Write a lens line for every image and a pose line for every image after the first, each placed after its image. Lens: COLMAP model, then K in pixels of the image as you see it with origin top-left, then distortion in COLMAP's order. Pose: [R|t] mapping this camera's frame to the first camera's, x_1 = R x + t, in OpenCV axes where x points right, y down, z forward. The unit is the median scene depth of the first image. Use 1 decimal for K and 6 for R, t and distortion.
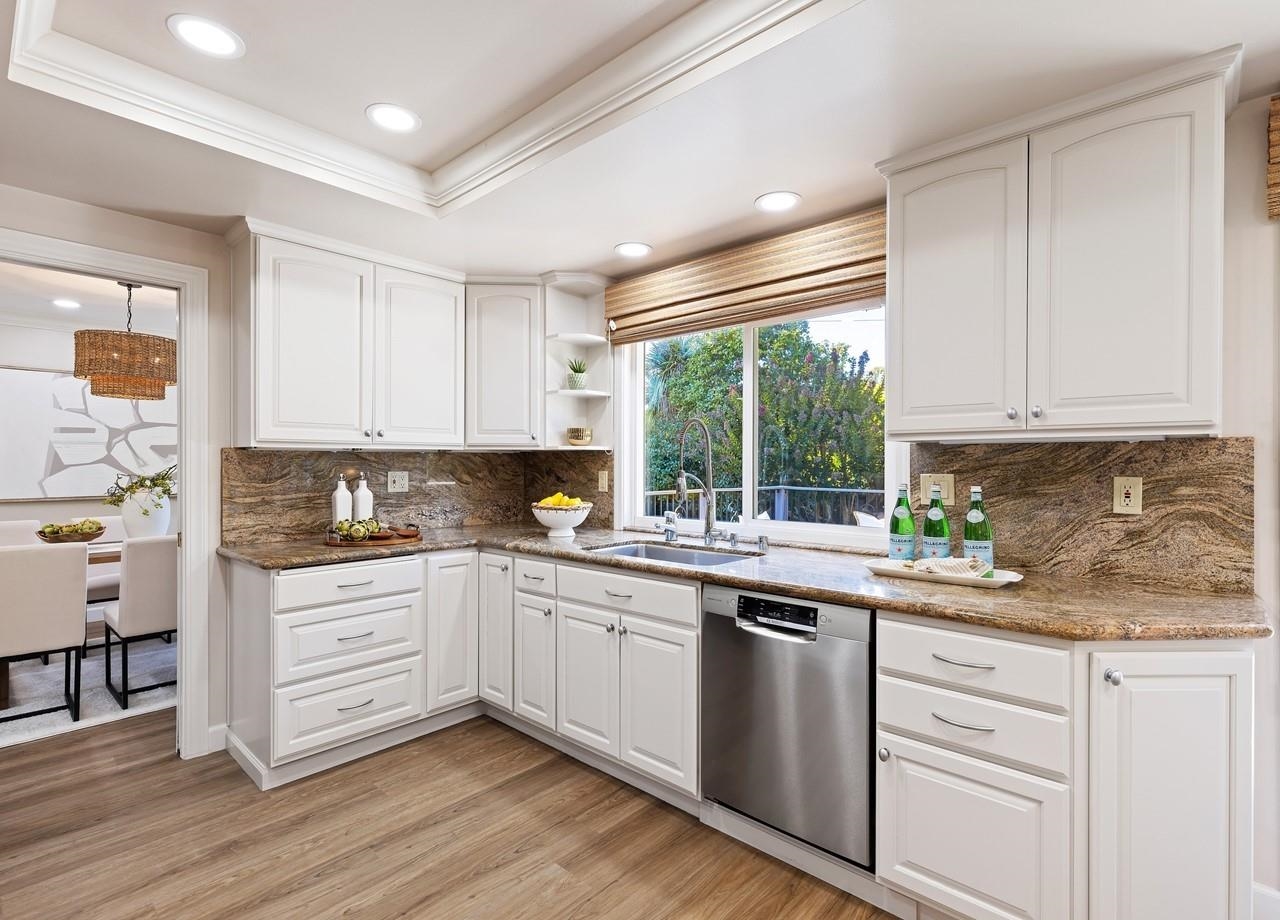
lens RADIAL K [[614.7, 0, 637.9], [0, 614.7, 461.3], [0, 0, 1]] dist [0.002827, -0.000352]
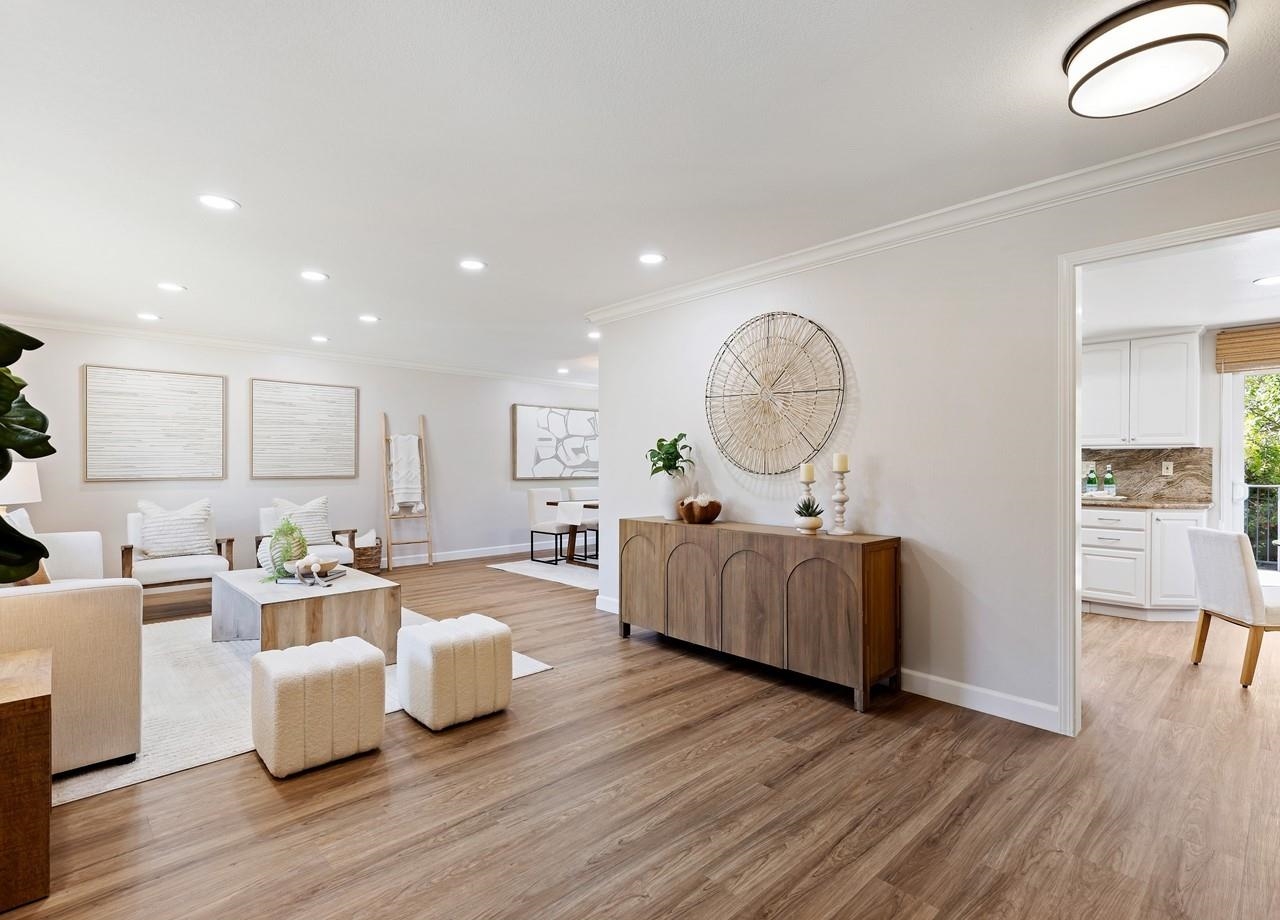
lens RADIAL K [[614.7, 0, 640.0], [0, 614.7, 462.8], [0, 0, 1]] dist [0.002827, -0.000352]
pose [[0.997625, 0.001335, -0.068862, -1.349074], [-0.001039, 0.999990, 0.004327, 0.020798], [0.068867, -0.004245, 0.997617, -1.883750]]
